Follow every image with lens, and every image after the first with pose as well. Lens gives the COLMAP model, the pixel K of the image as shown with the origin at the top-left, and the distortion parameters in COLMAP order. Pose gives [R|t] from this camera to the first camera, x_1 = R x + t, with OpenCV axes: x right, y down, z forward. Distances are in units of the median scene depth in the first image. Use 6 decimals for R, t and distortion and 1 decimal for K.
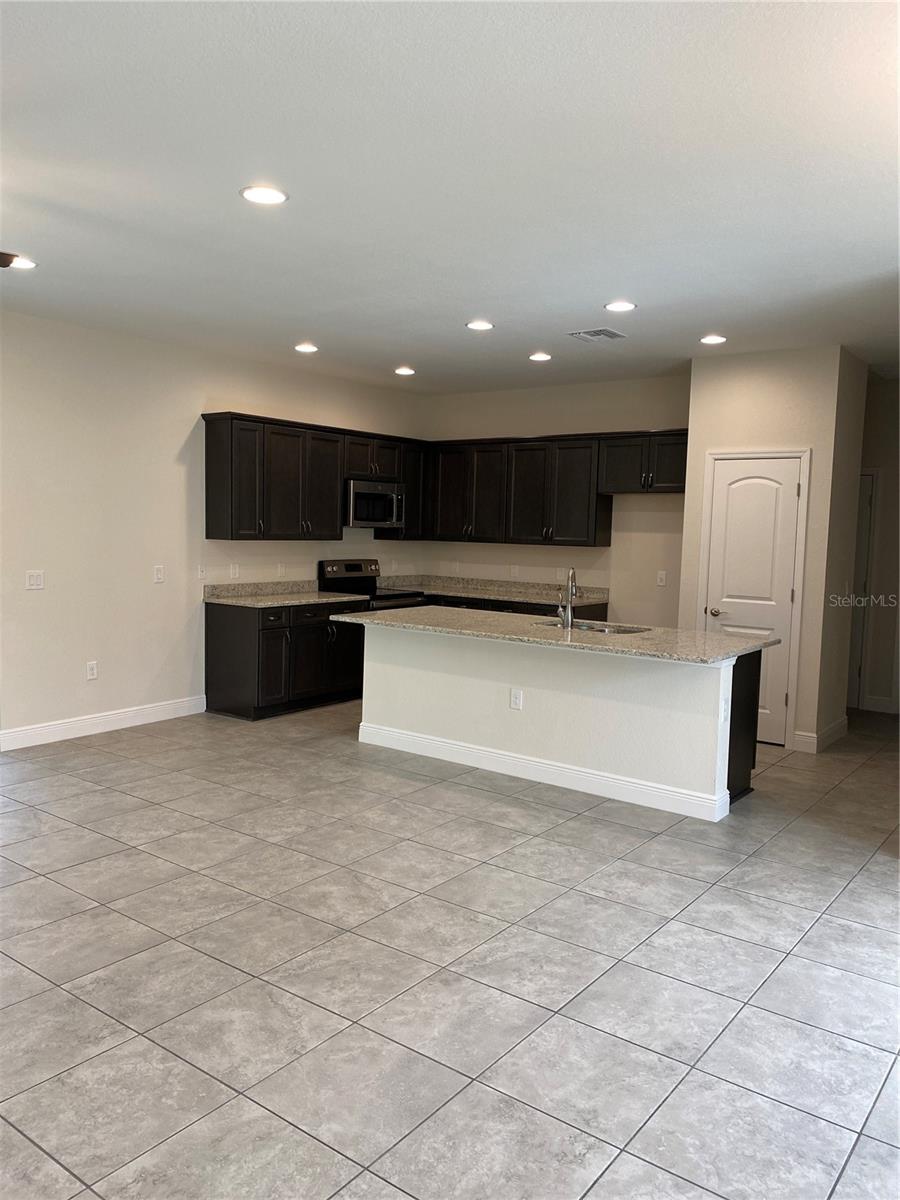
lens RADIAL K [[920.0, 0, 449.9], [0, 920.0, 600.4], [0, 0, 1]] dist [0.007817, 0.009181]
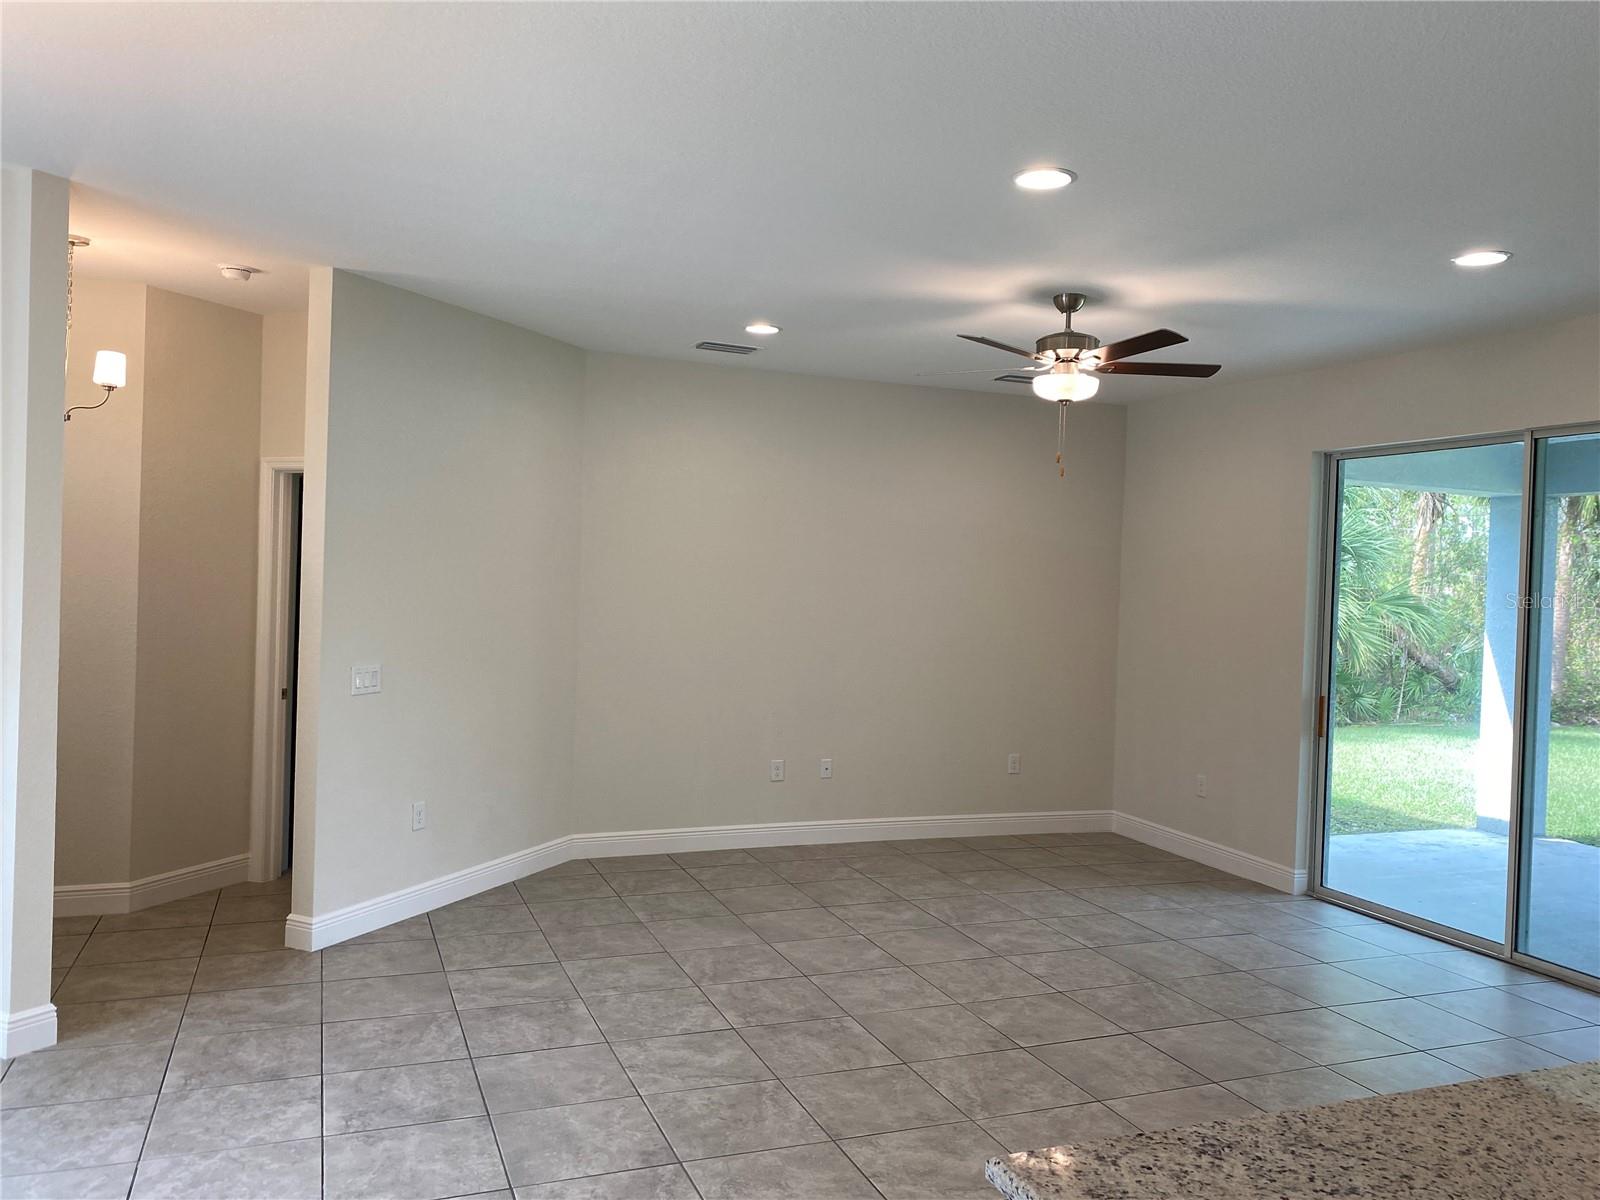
lens RADIAL K [[1226.7, 0, 799.7], [0, 1226.7, 599.1], [0, 0, 1]] dist [0.007817, 0.009181]
pose [[-0.524141, -0.026471, -0.851220, 0.947114], [-0.119727, 0.991881, 0.042877, -0.150546], [0.843174, 0.124388, -0.523055, 1.768429]]
